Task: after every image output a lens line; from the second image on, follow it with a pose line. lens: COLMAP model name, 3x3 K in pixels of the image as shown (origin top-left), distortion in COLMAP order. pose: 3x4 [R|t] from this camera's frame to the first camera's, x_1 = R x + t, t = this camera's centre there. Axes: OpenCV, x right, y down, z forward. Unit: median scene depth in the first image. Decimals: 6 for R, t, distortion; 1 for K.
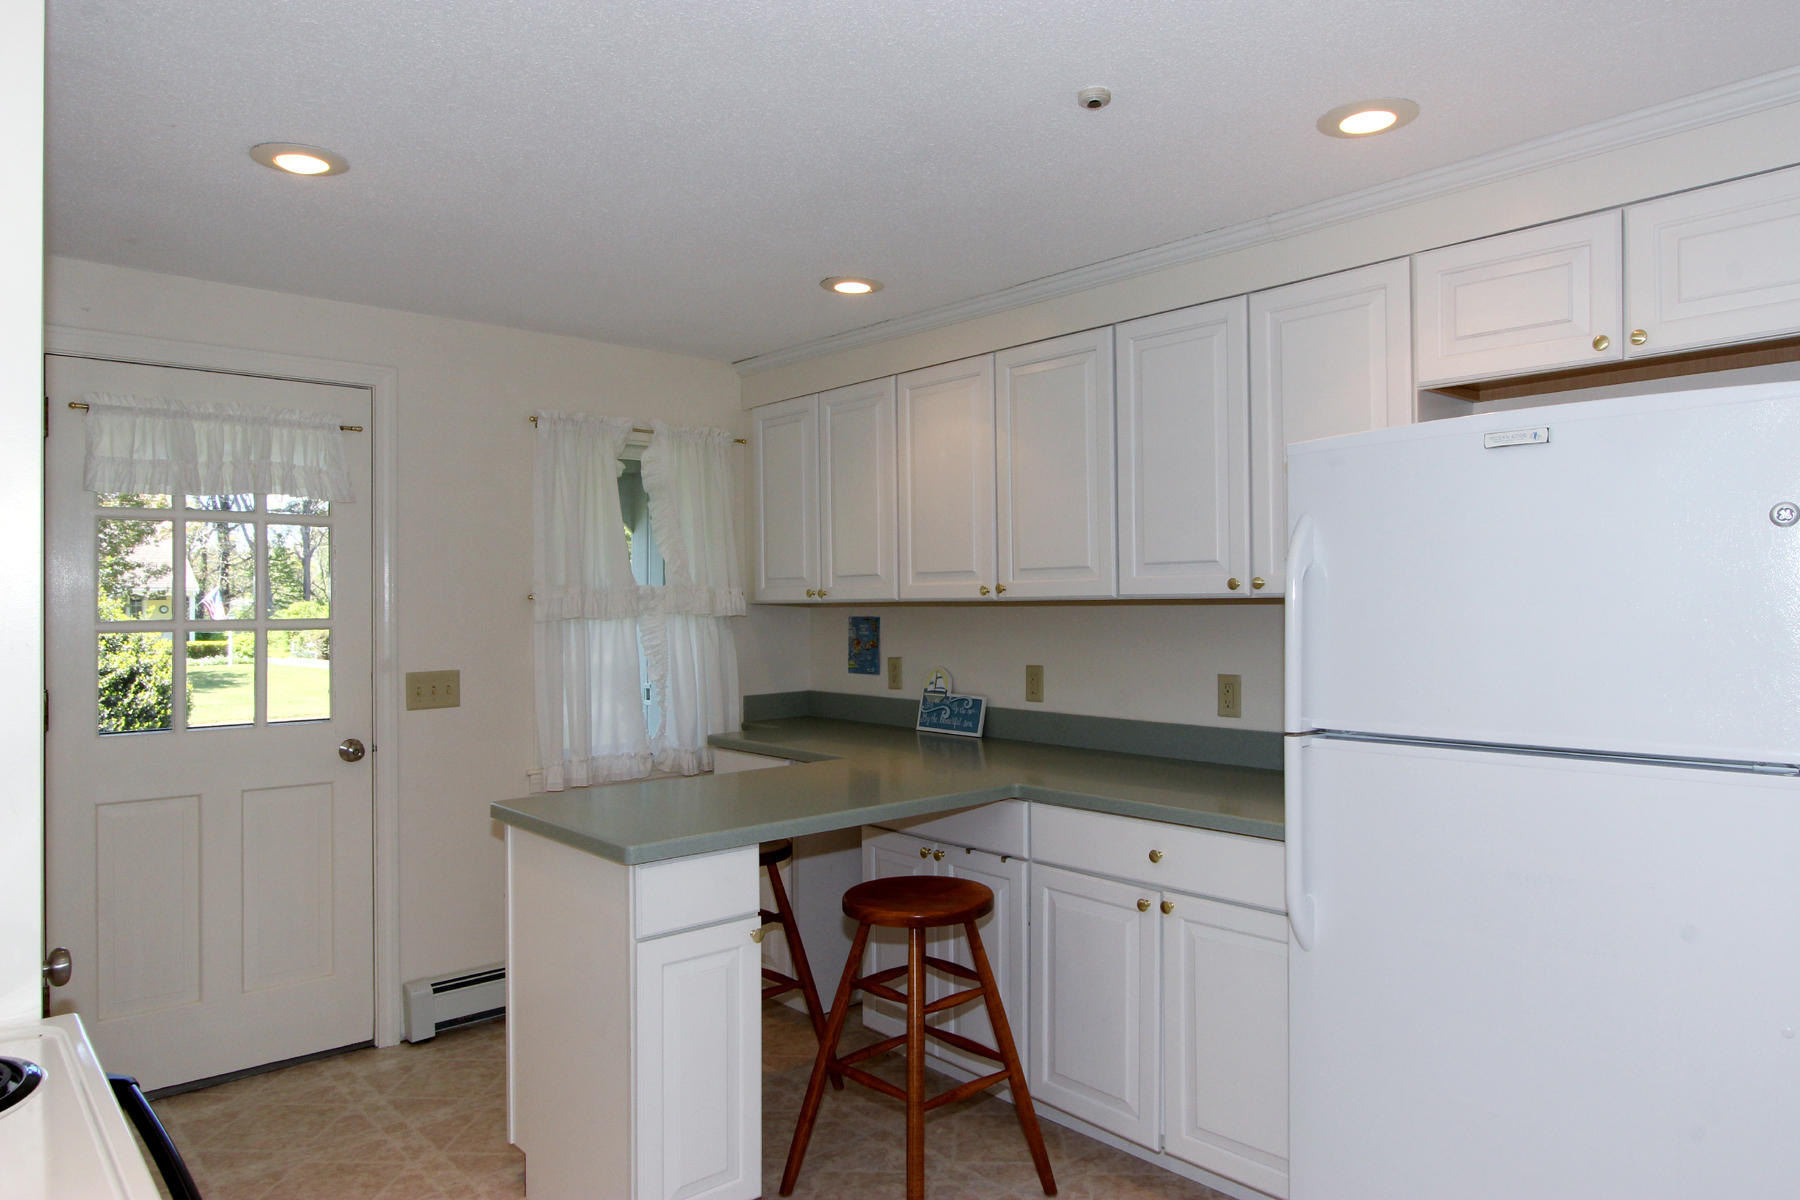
lens RADIAL K [[1173.0, 0, 944.3], [0, 1173.0, 605.0], [0, 0, 1]] dist [-0.002836, -0.000555]
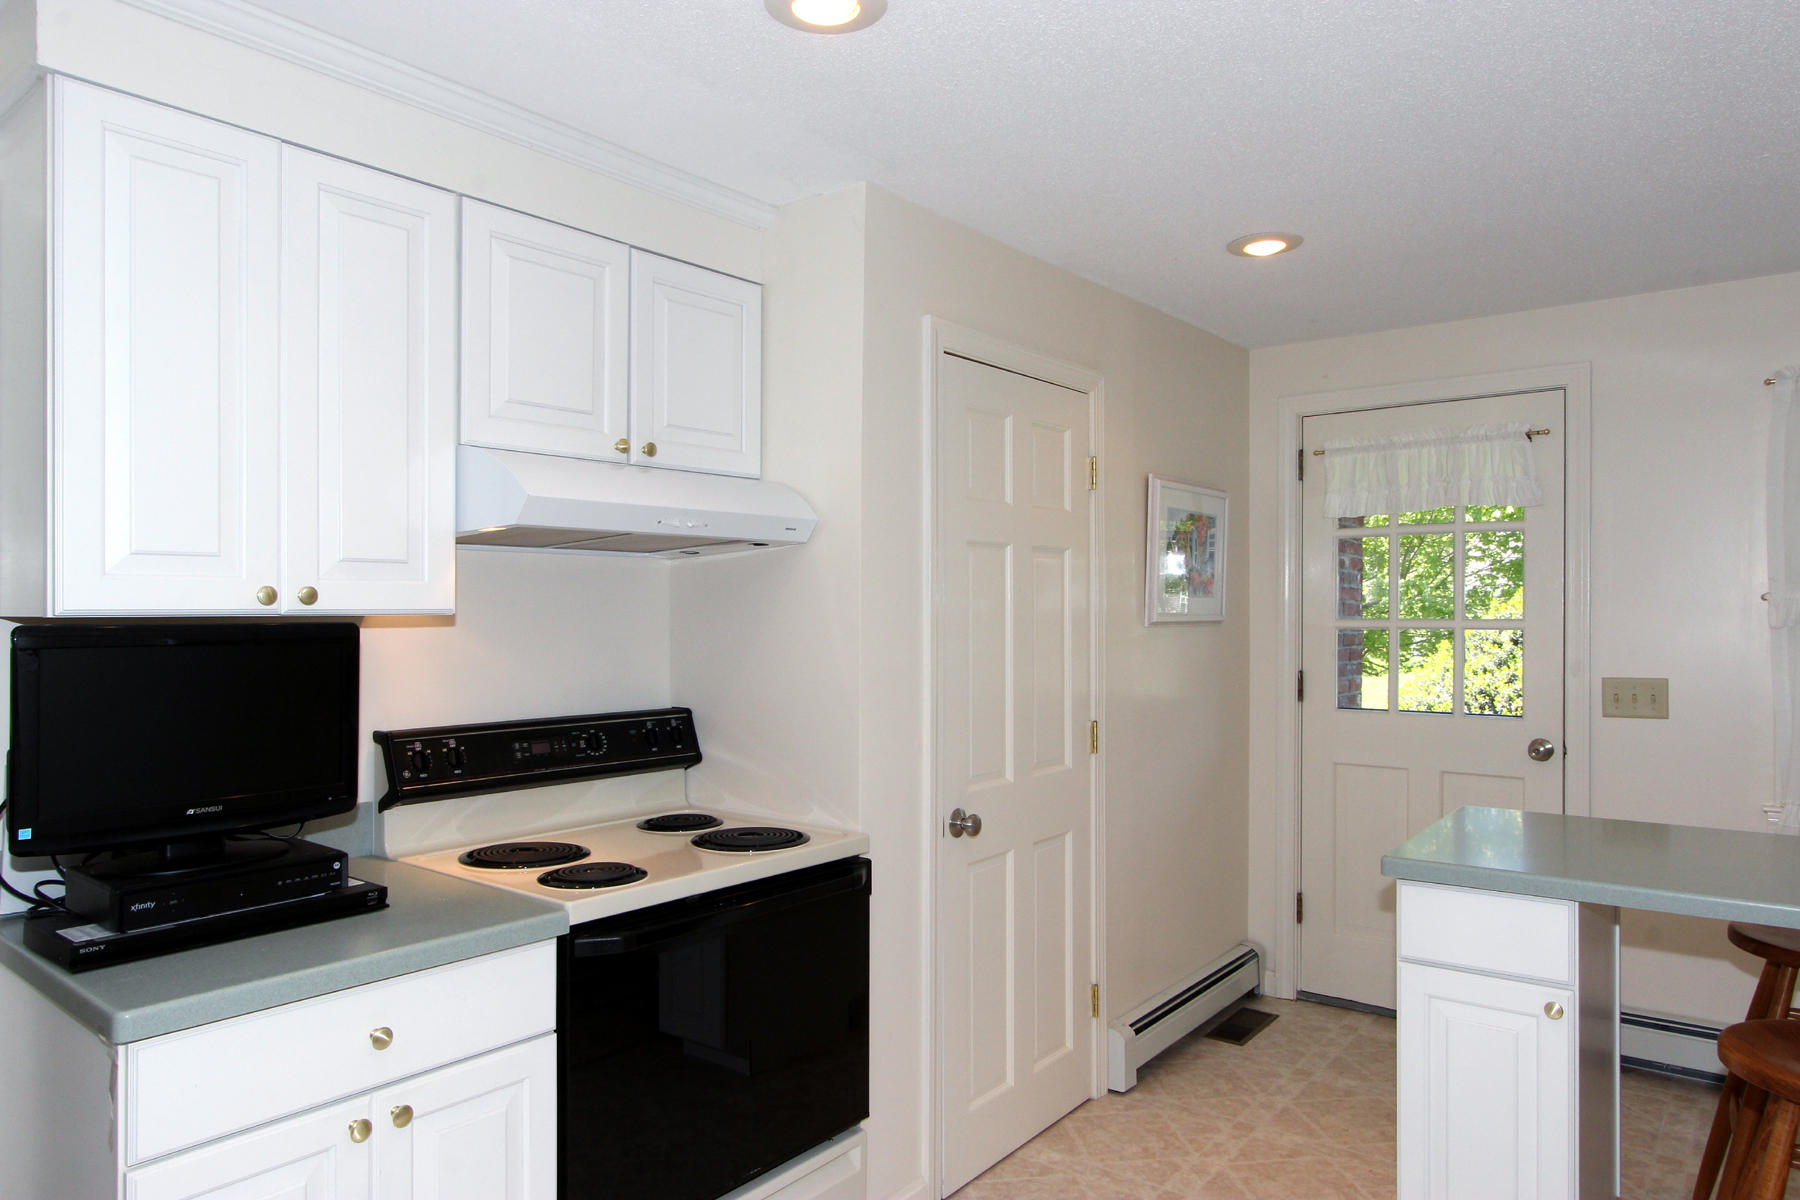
lens RADIAL K [[1173.0, 0, 944.3], [0, 1173.0, 605.0], [0, 0, 1]] dist [-0.002836, -0.000555]
pose [[0.187614, -0.000492, -0.982243, 0.420650], [-0.001758, 0.999998, -0.000837, 0.000244], [0.982241, 0.001884, 0.187612, 0.324228]]
